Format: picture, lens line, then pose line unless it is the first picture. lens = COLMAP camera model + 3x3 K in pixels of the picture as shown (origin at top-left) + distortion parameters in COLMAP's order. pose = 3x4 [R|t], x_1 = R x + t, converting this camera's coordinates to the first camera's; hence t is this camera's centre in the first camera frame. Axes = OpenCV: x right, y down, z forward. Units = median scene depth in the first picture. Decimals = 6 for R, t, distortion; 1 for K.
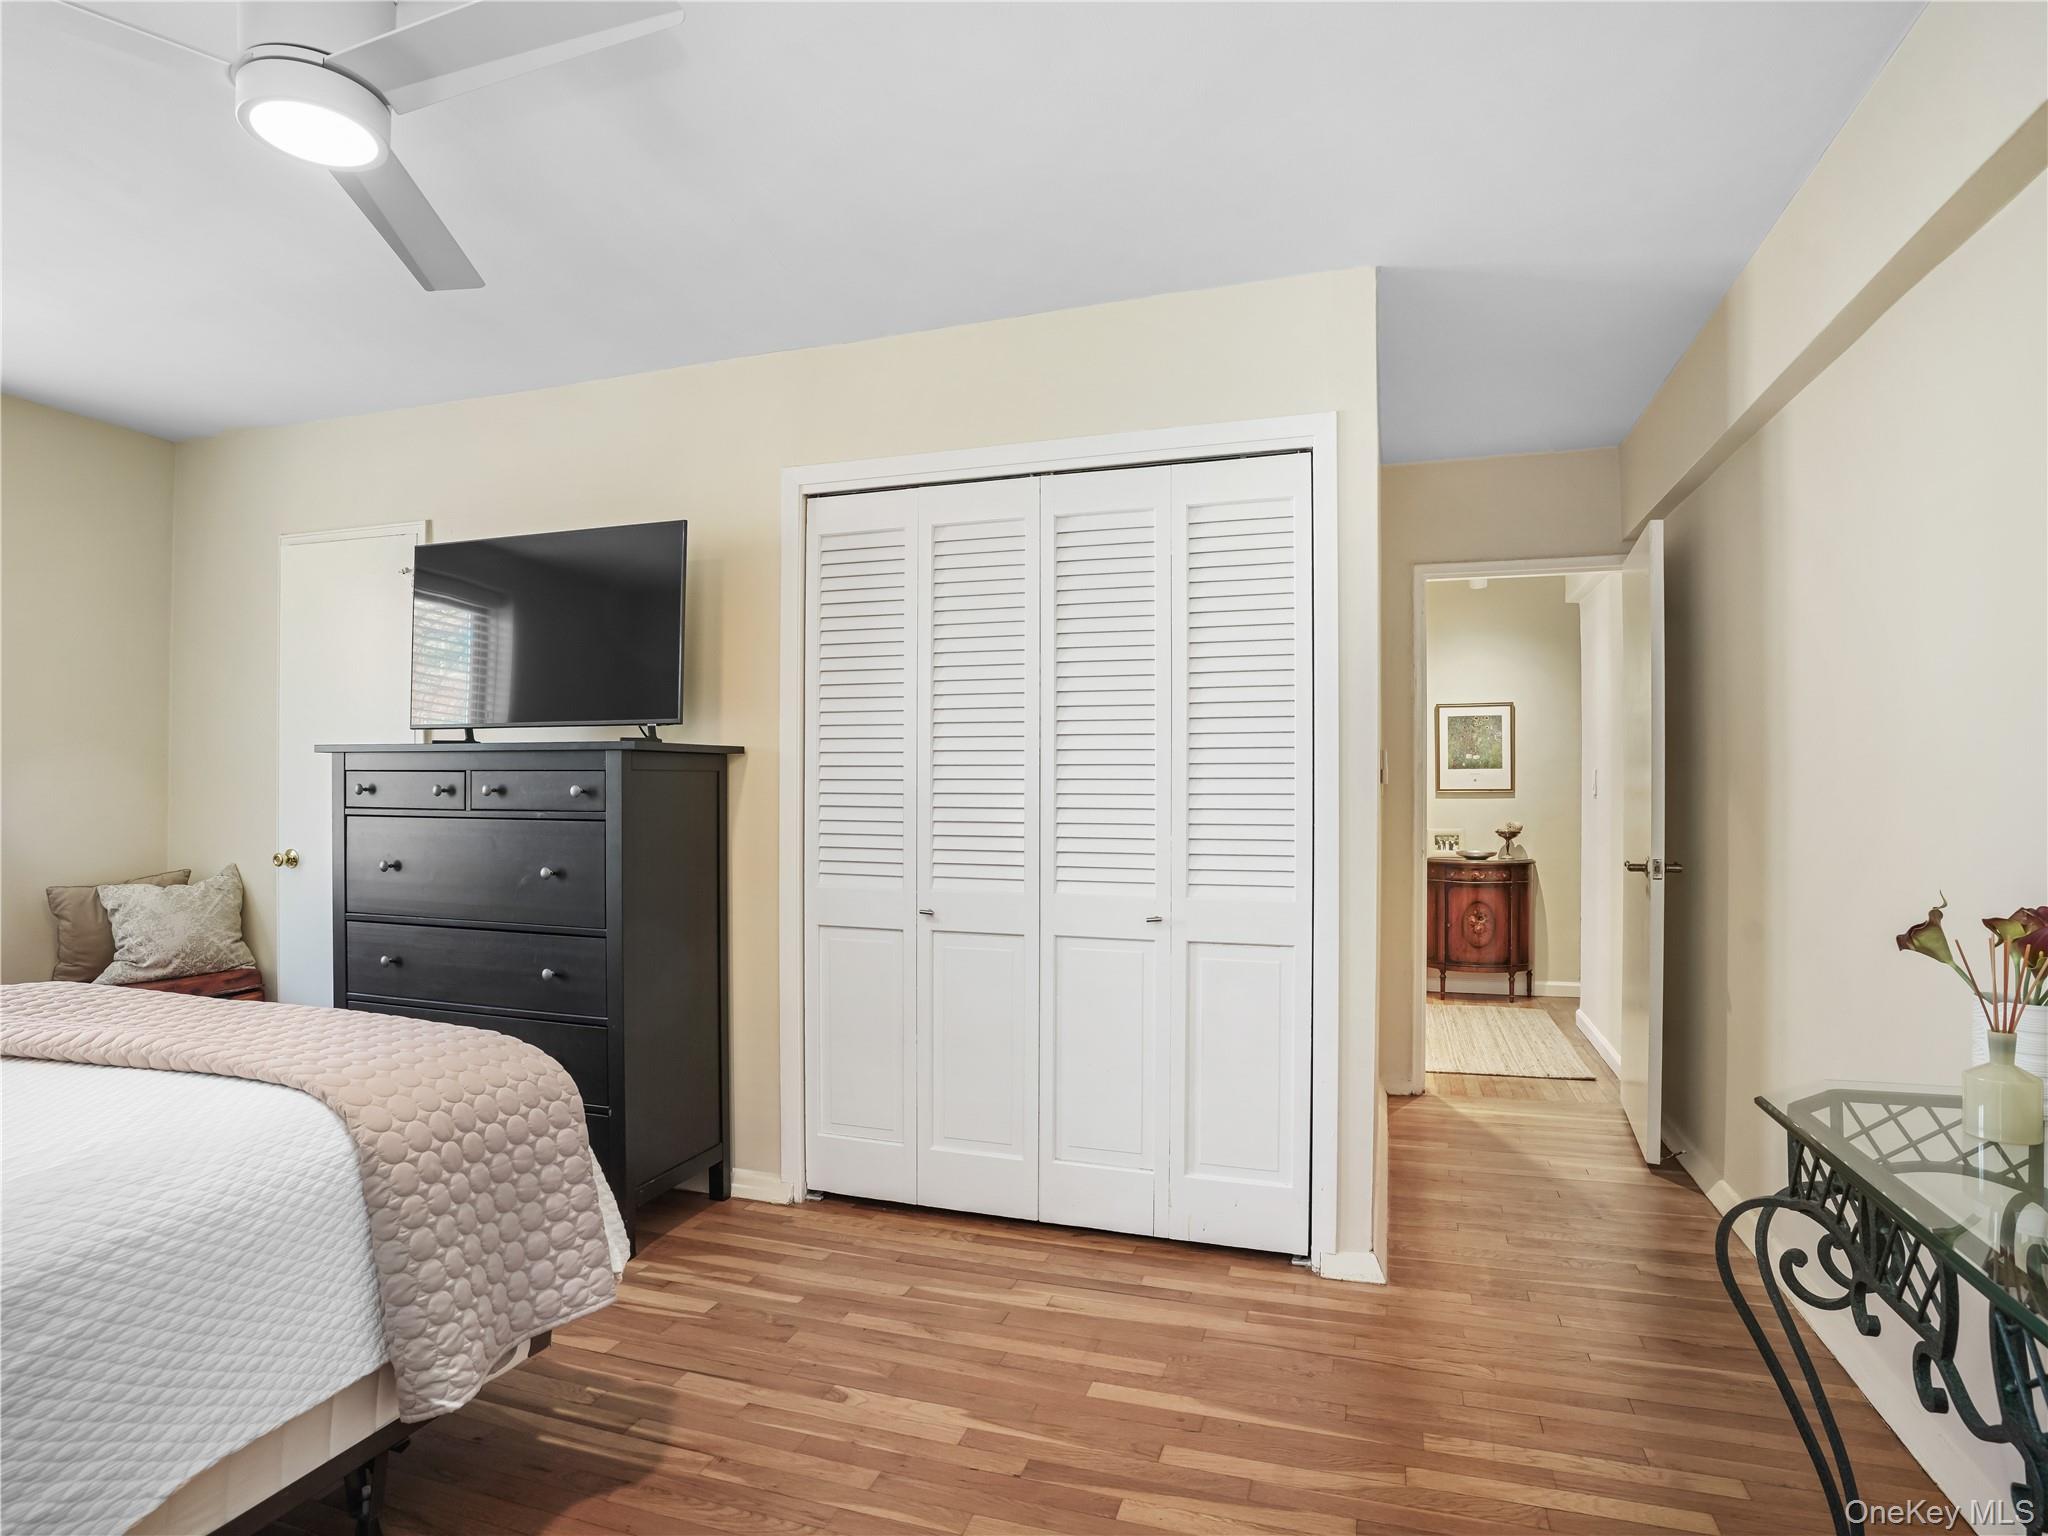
lens RADIAL K [[1125.4, 0, 1017.8], [0, 1125.4, 768.5], [0, 0, 1]] dist [-0.059692, 0.010531]
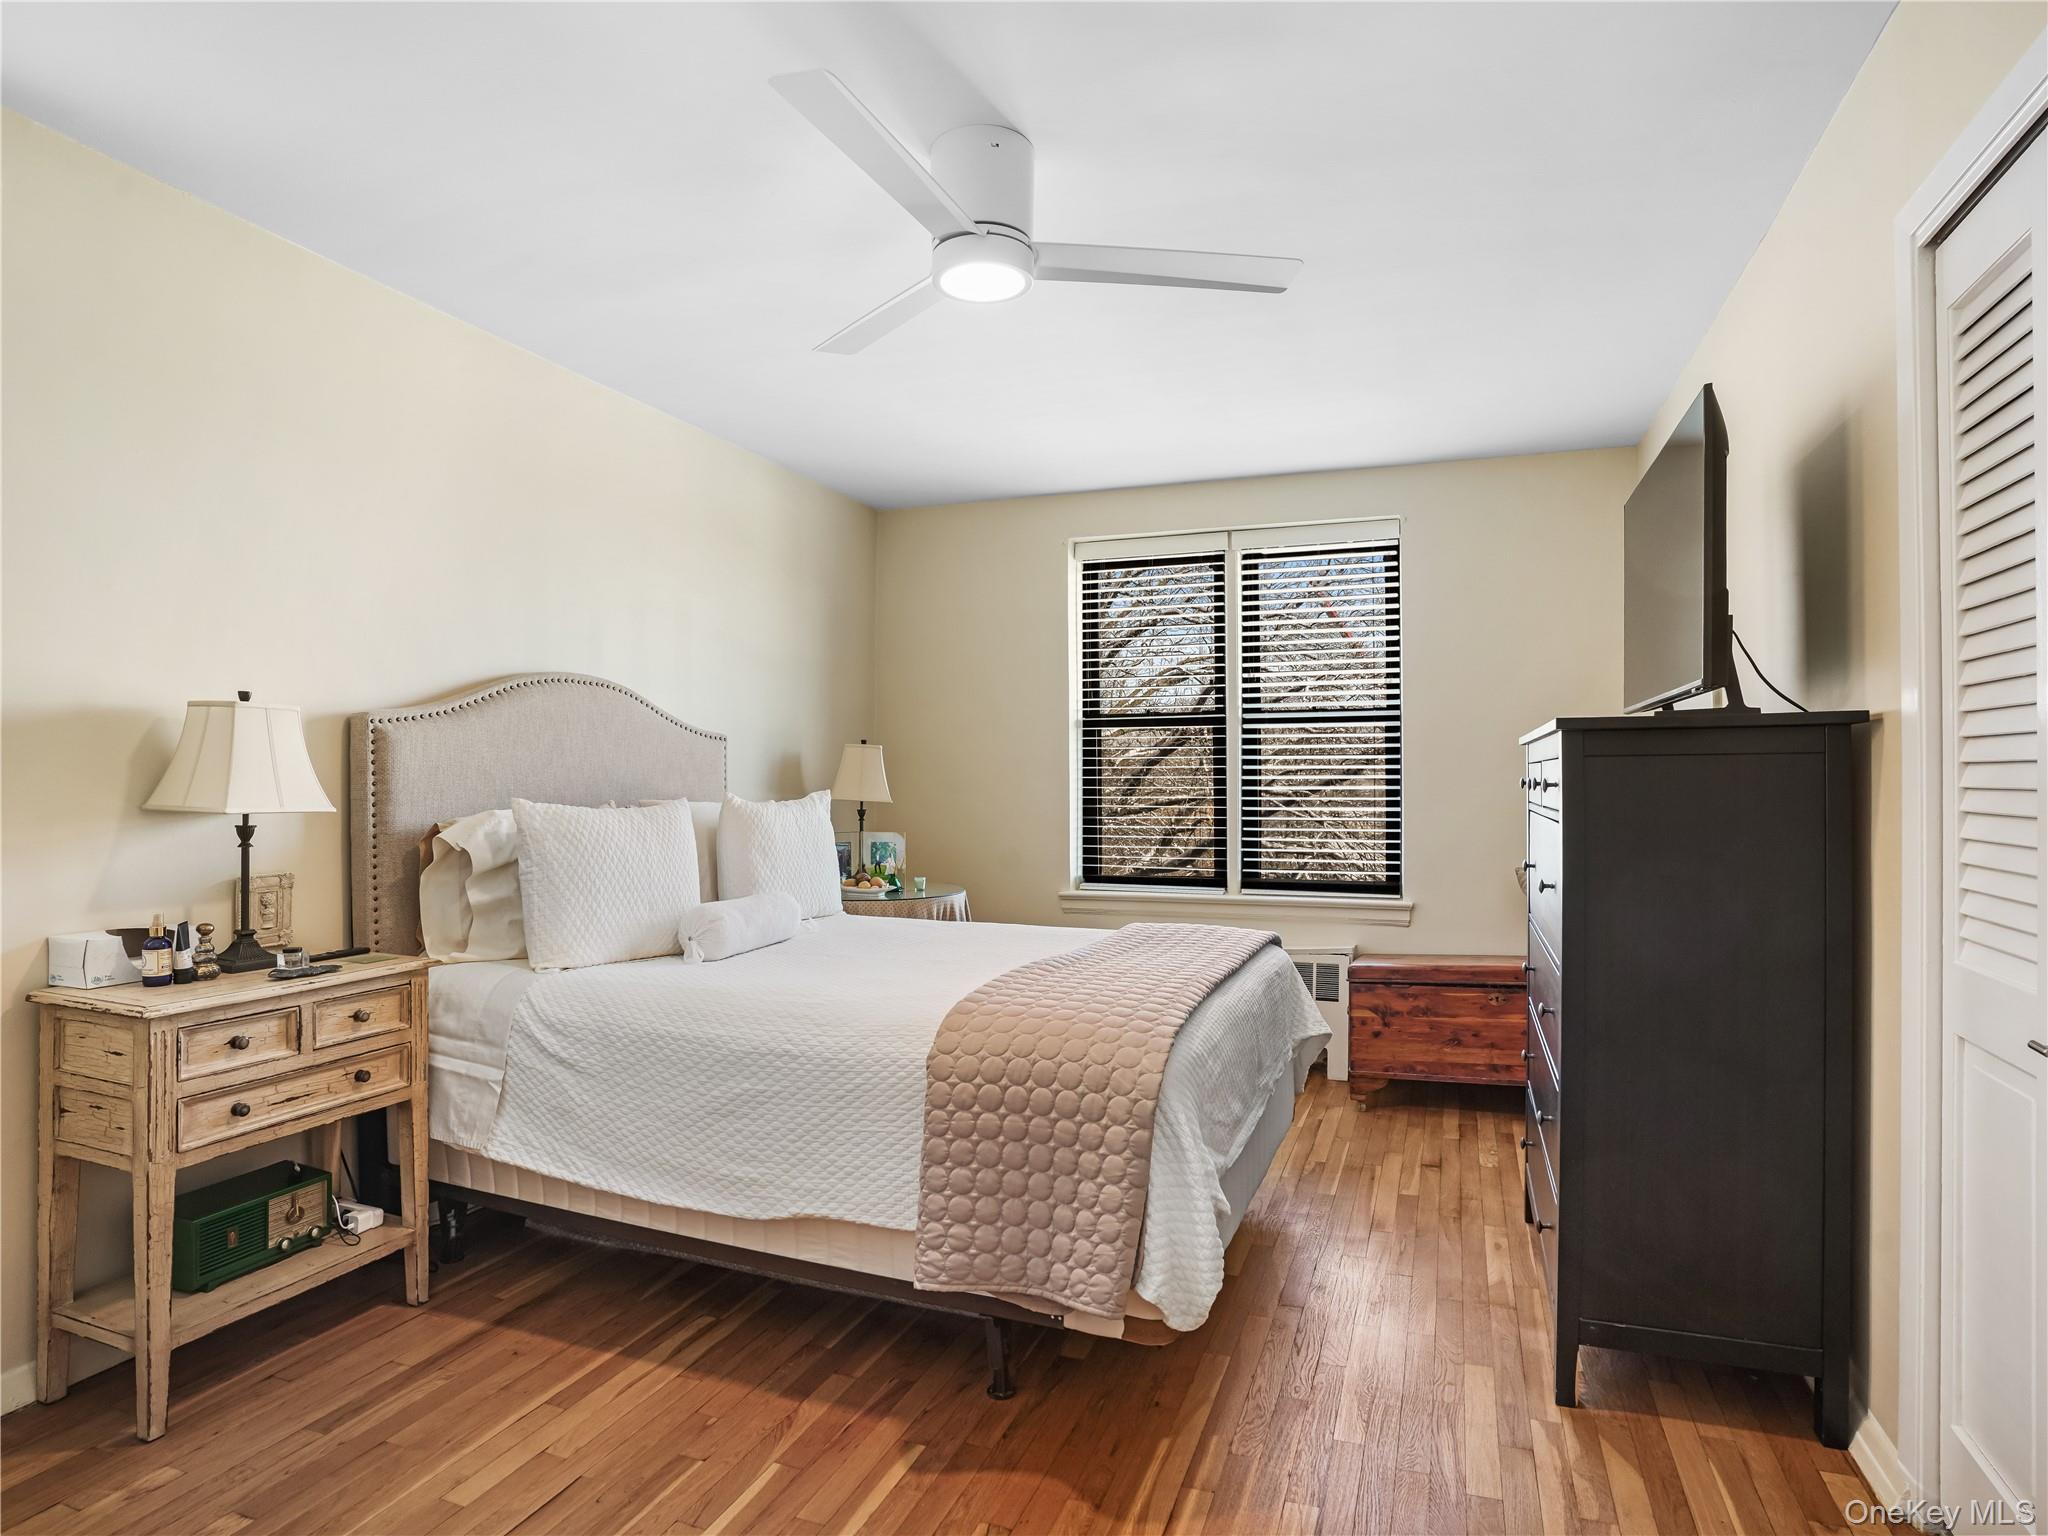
lens RADIAL K [[1125.4, 0, 1017.5], [0, 1125.4, 774.1], [0, 0, 1]] dist [-0.059692, 0.010531]
pose [[-0.067284, -0.004805, -0.997722, 0.846495], [0.022040, 0.999737, -0.006301, 0.018727], [0.997490, -0.022414, -0.067160, 1.393260]]
